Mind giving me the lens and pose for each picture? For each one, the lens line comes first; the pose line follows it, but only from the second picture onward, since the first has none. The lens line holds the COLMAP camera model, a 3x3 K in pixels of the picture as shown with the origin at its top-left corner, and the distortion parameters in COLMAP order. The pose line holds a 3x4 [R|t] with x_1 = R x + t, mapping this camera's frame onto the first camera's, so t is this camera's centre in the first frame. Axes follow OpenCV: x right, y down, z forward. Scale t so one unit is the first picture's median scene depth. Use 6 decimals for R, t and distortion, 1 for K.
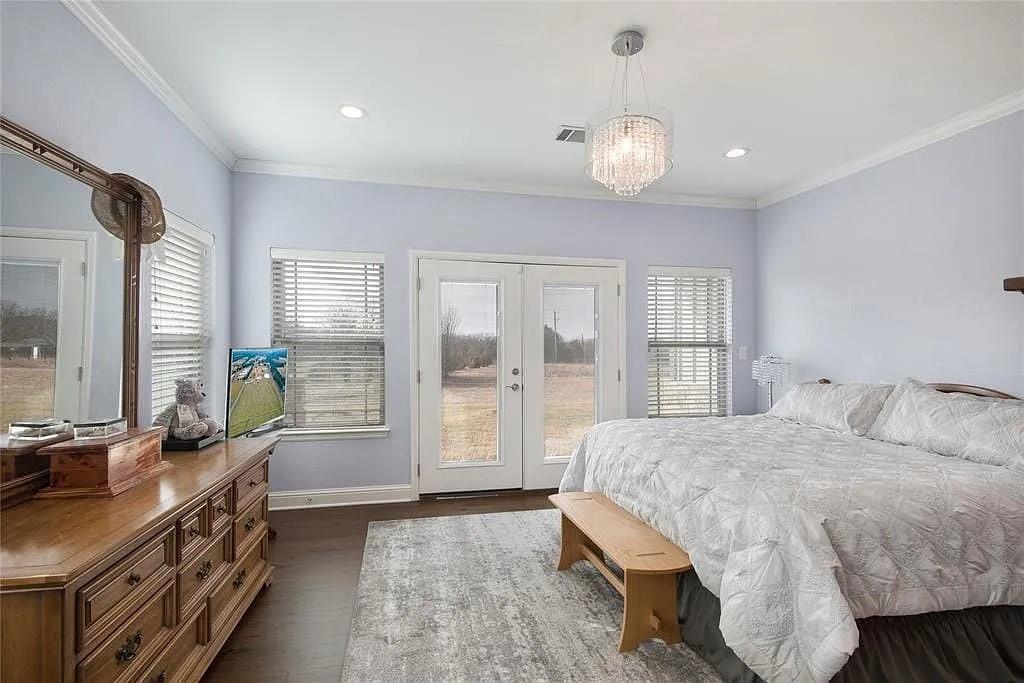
lens RADIAL K [[478.9, 0, 522.0], [0, 478.9, 347.8], [0, 0, 1]] dist [0.003913, -0.001401]
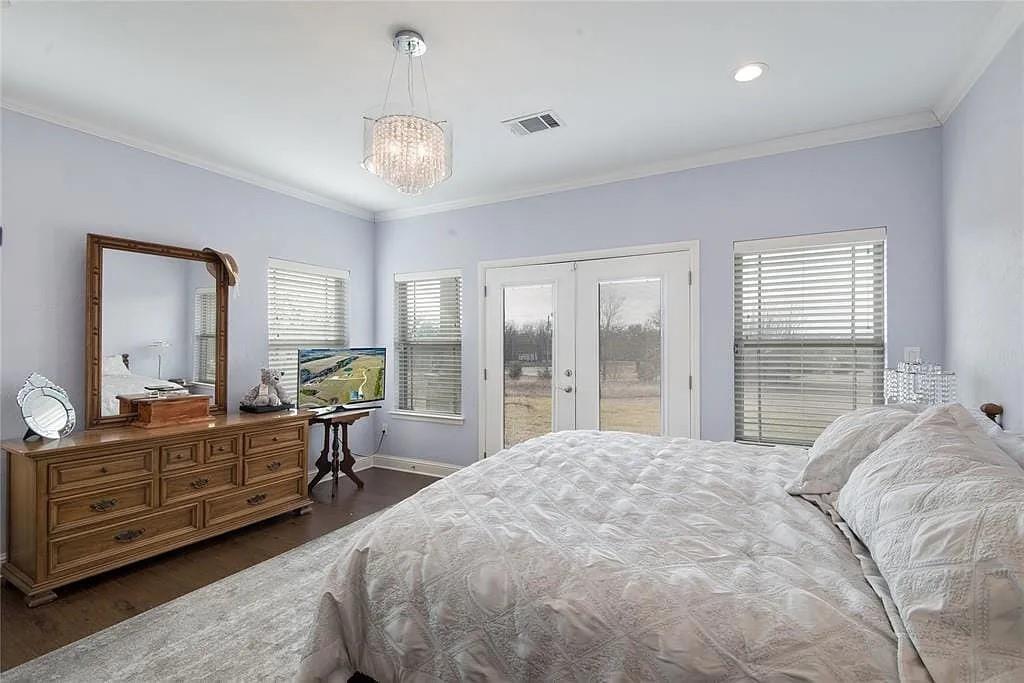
lens RADIAL K [[478.9, 0, 519.3], [0, 478.9, 338.6], [0, 0, 1]] dist [0.003913, -0.001401]
pose [[0.747491, -0.012530, -0.664153, 0.593225], [0.002604, 0.999870, -0.015933, -0.005384], [0.664267, 0.010180, 0.747426, 0.219499]]
